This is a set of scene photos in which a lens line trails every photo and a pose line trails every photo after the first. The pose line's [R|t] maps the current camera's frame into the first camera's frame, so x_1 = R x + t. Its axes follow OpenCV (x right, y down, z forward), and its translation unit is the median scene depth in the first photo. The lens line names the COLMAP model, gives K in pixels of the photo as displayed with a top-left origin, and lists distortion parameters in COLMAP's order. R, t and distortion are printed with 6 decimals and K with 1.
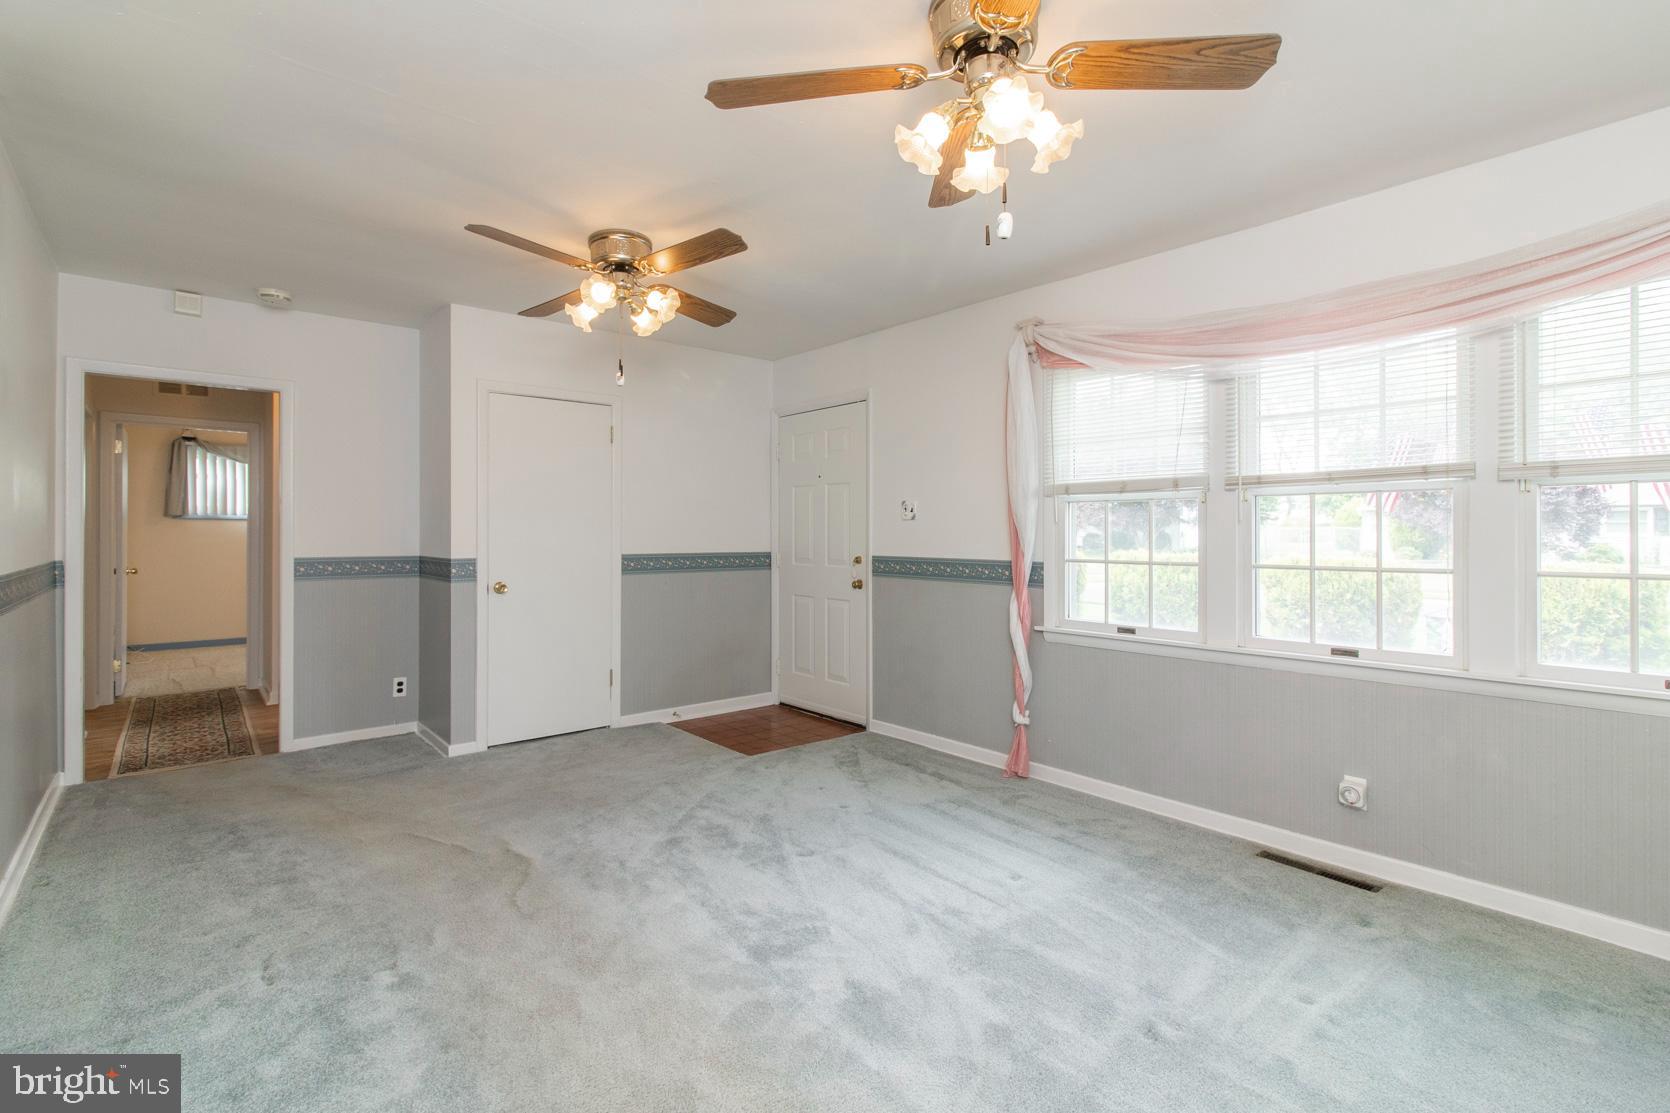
lens RADIAL K [[771.5, 0, 827.6], [0, 771.5, 540.3], [0, 0, 1]] dist [0.004767, -0.000586]
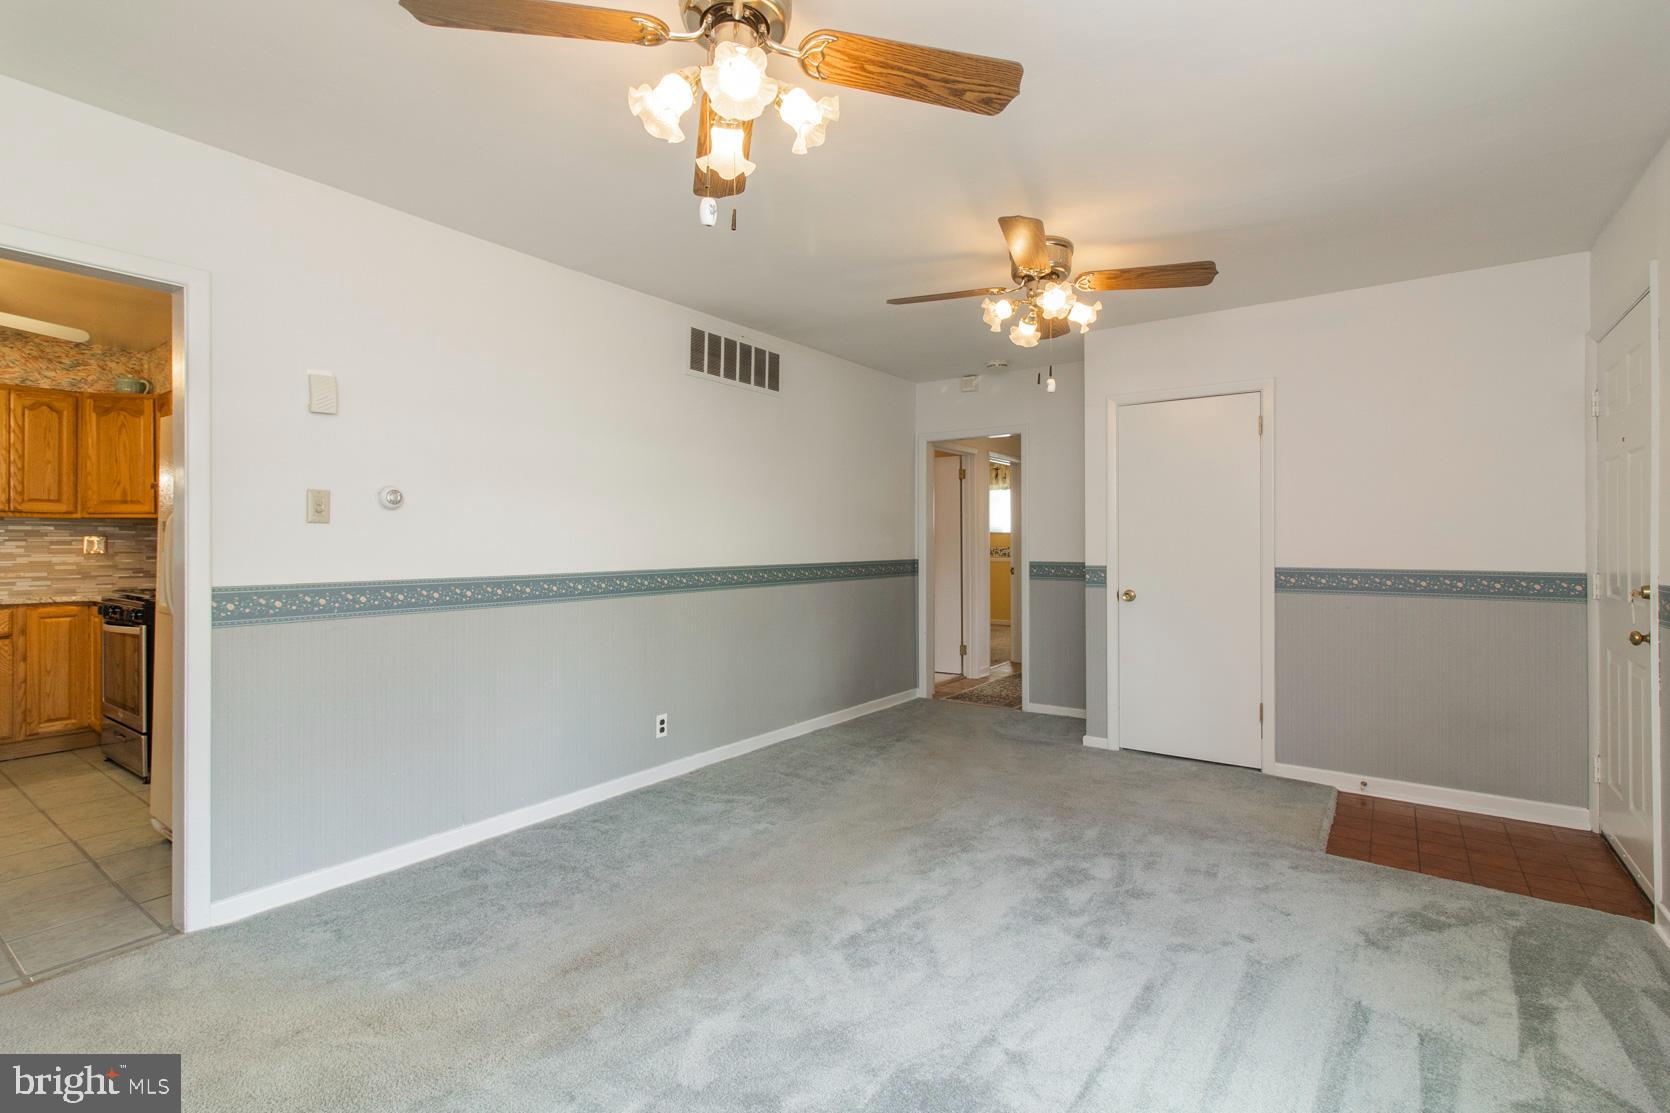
lens RADIAL K [[771.5, 0, 827.3], [0, 771.5, 549.1], [0, 0, 1]] dist [0.004767, -0.000586]
pose [[0.231046, 0.006413, -0.972922, 0.519315], [-0.010158, 0.999940, 0.004179, 0.000286], [0.972890, 0.008917, 0.231097, 0.411674]]
